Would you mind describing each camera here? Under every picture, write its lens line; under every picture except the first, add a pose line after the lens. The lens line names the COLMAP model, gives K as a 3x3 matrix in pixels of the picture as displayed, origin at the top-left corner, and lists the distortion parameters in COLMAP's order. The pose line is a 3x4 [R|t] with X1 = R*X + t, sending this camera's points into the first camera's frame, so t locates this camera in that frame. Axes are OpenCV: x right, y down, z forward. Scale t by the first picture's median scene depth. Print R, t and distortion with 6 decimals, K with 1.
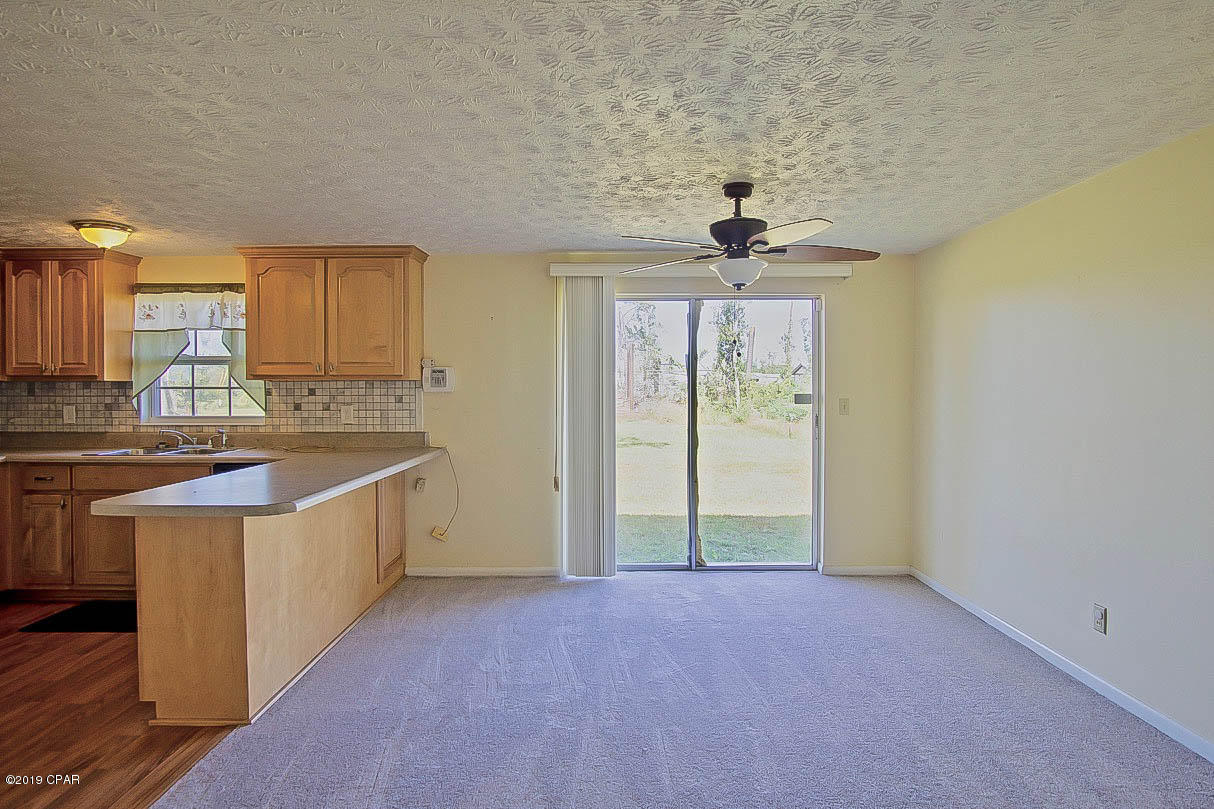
lens RADIAL K [[652.0, 0, 607.1], [0, 652.0, 395.3], [0, 0, 1]] dist [-0.037949, 0.012154]
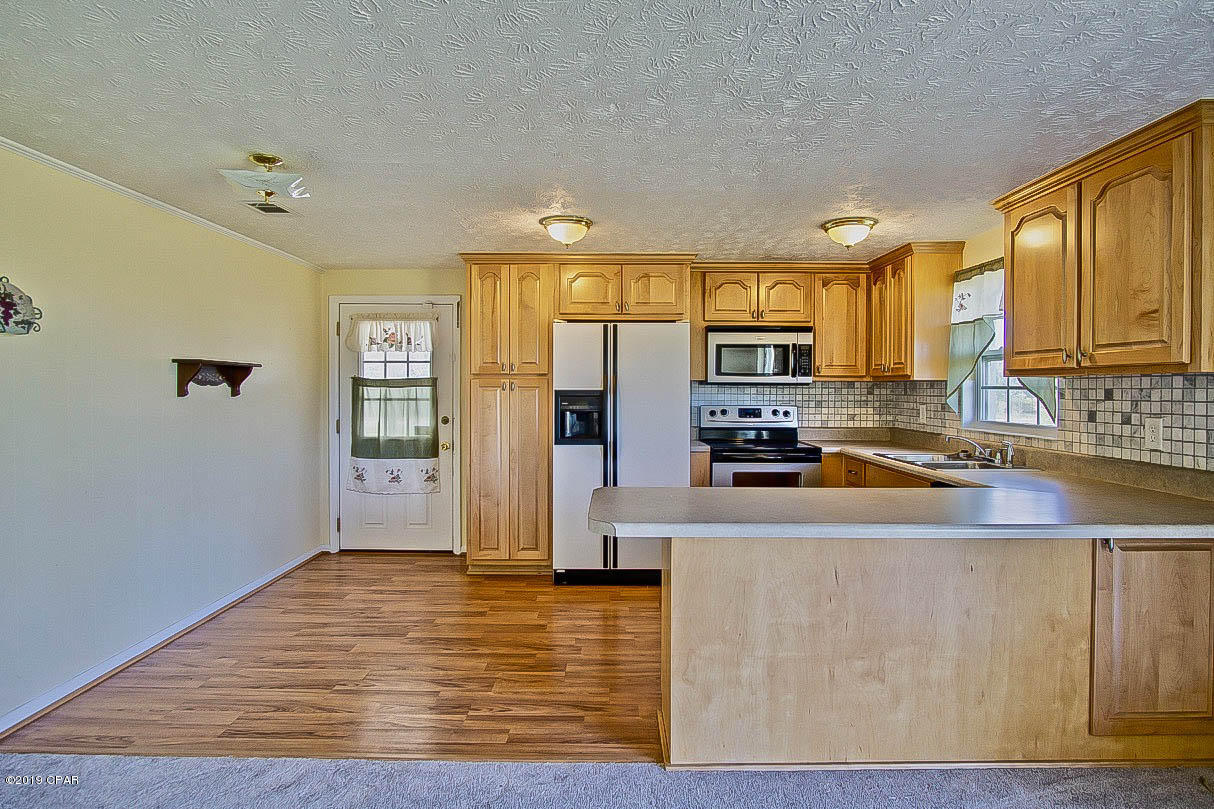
lens RADIAL K [[652.0, 0, 607.1], [0, 652.0, 395.3], [0, 0, 1]] dist [-0.037949, 0.012154]
pose [[-0.007278, 0.012543, -0.999895, 0.179429], [-0.015278, 0.999803, 0.012653, -0.004656], [0.999857, 0.015368, -0.007084, 0.517279]]
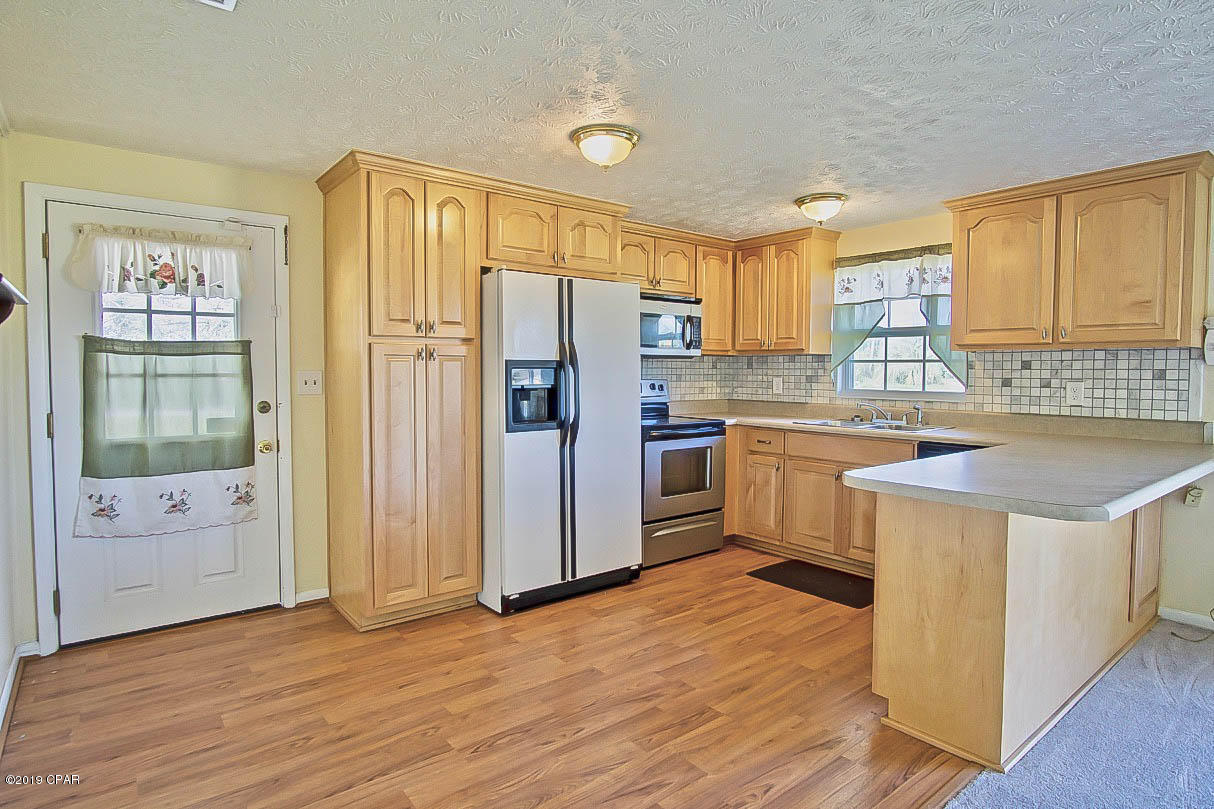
lens RADIAL K [[652.0, 0, 607.1], [0, 652.0, 395.3], [0, 0, 1]] dist [-0.037949, 0.012154]
pose [[0.620164, 0.034412, -0.783717, -0.145417], [-0.014776, 0.999373, 0.032188, 0.015338], [0.784333, -0.008382, 0.620283, 0.072058]]
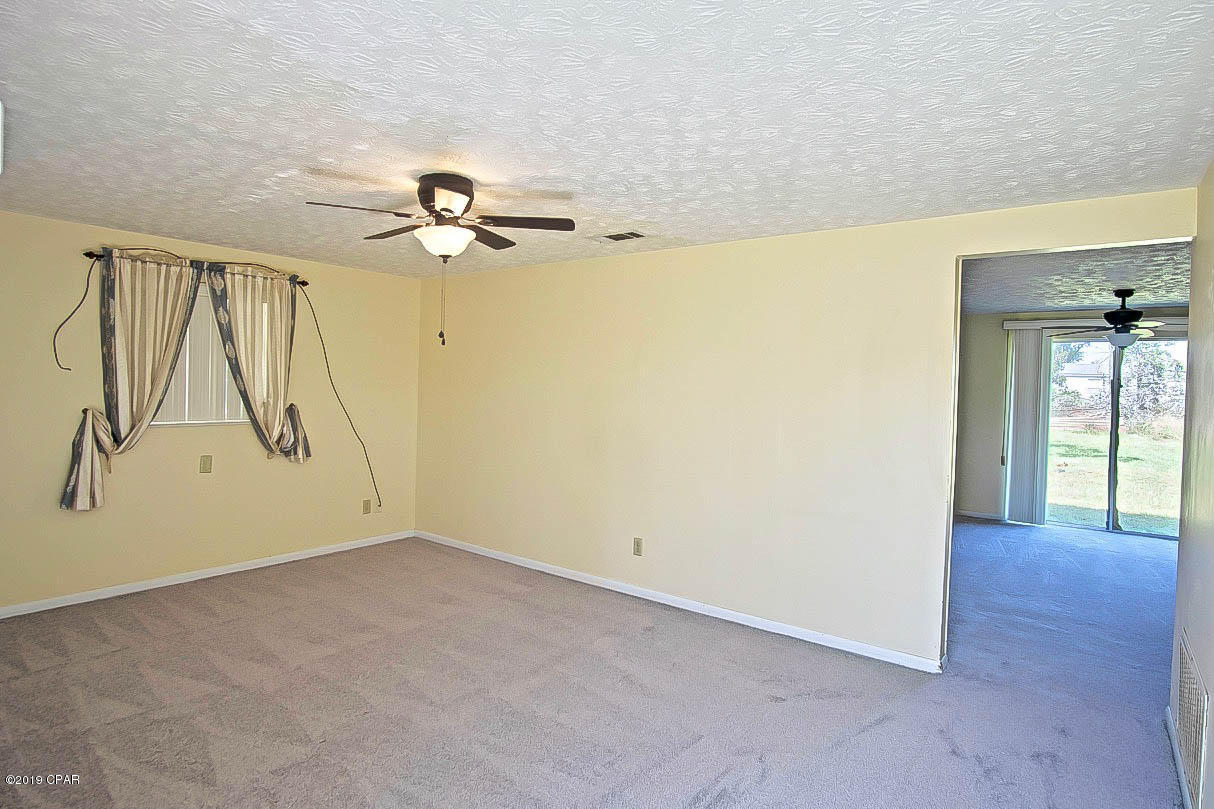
lens RADIAL K [[652.0, 0, 607.1], [0, 652.0, 395.3], [0, 0, 1]] dist [-0.037949, 0.012154]
pose [[0.795136, 0.033863, -0.605484, 0.098094], [-0.033859, 0.999361, 0.011426, -0.007164], [0.605485, 0.011416, 0.795775, -0.817550]]
